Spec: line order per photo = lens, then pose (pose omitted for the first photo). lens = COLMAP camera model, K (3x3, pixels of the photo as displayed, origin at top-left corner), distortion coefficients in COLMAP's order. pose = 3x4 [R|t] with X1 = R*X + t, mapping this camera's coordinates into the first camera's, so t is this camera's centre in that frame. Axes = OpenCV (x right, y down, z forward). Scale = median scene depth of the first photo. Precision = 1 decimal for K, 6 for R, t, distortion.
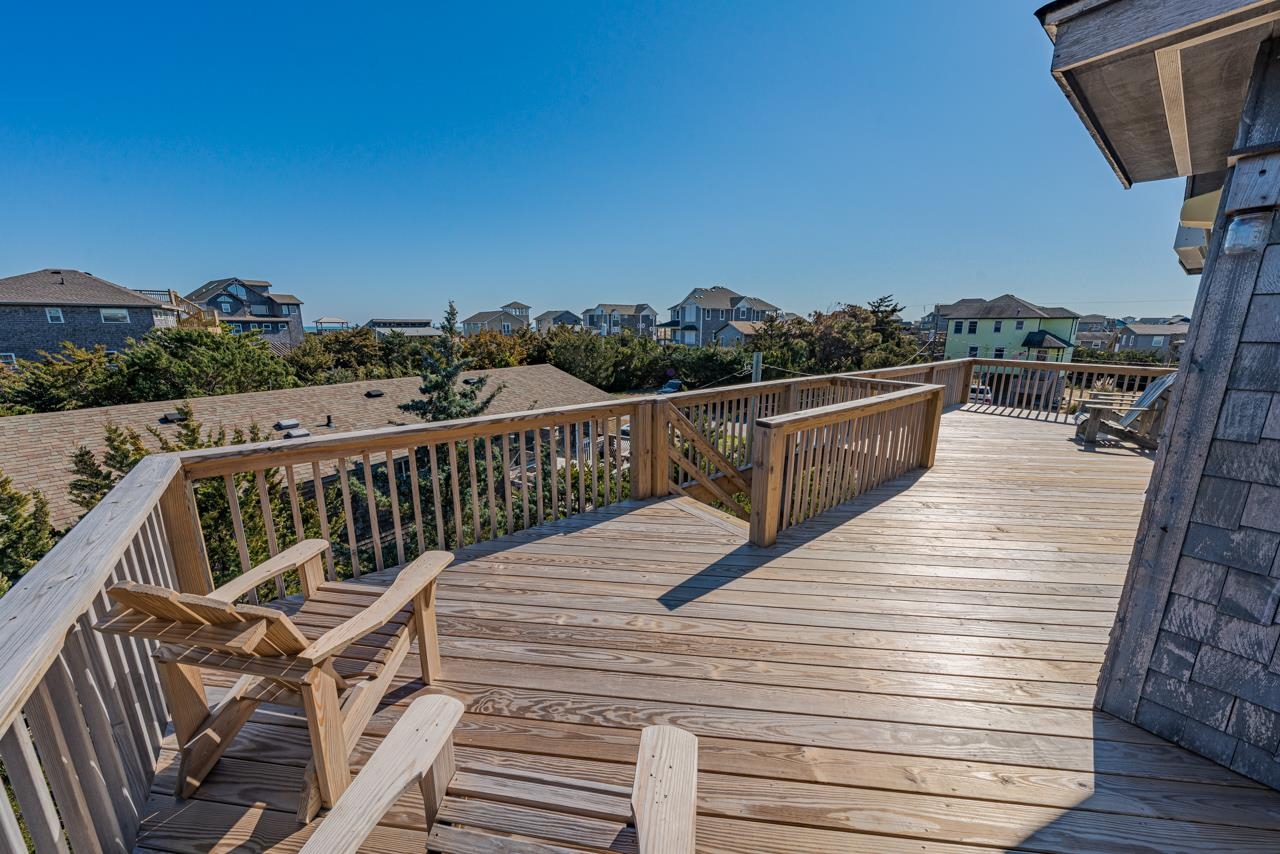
lens RADIAL K [[456.6, 0, 641.4], [0, 456.6, 425.7], [0, 0, 1]] dist [-0.001426, 0.000185]
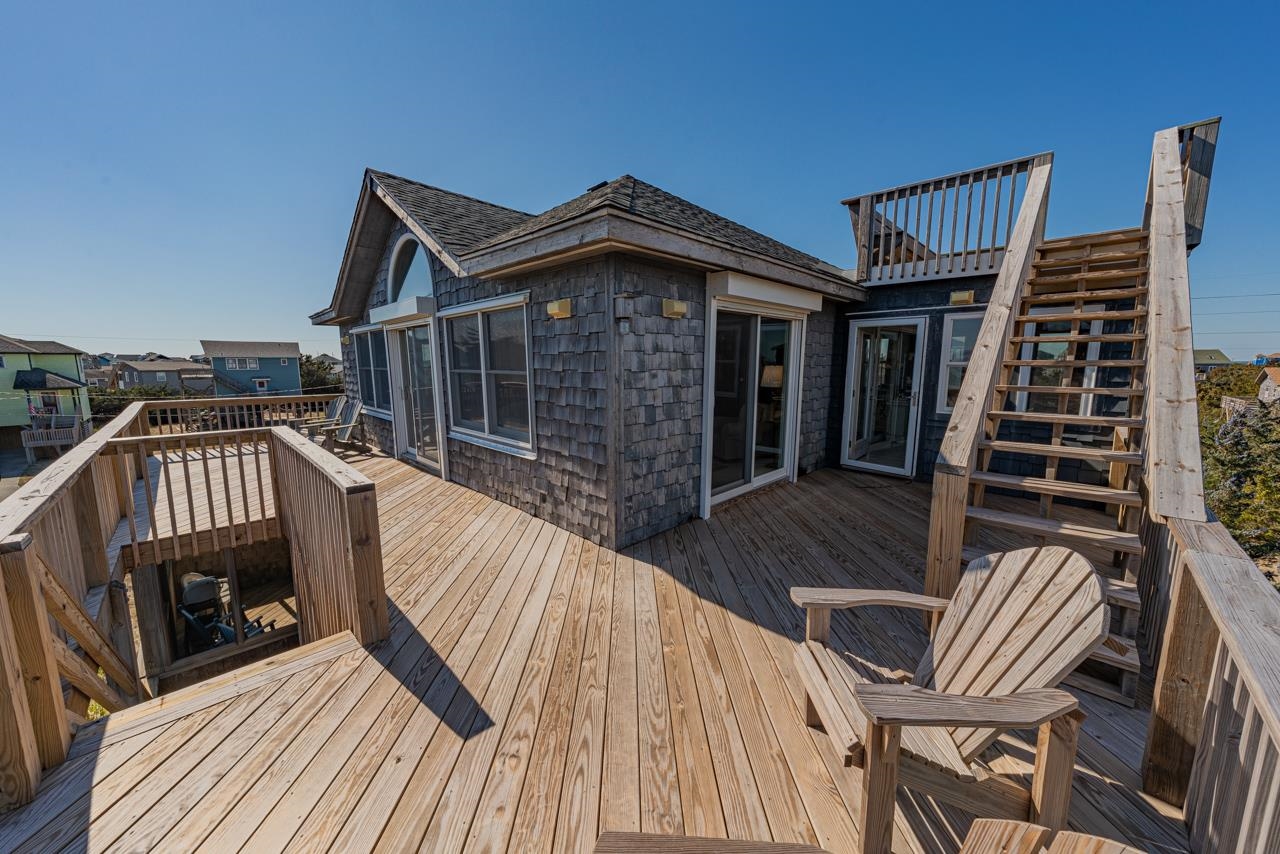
lens RADIAL K [[456.6, 0, 635.0], [0, 456.6, 428.8], [0, 0, 1]] dist [-0.001426, 0.000185]
pose [[-0.130662, -0.144555, 0.980832, -0.070377], [0.213813, 0.961924, 0.170251, -0.017283], [-0.968097, 0.231960, -0.094779, 0.077331]]
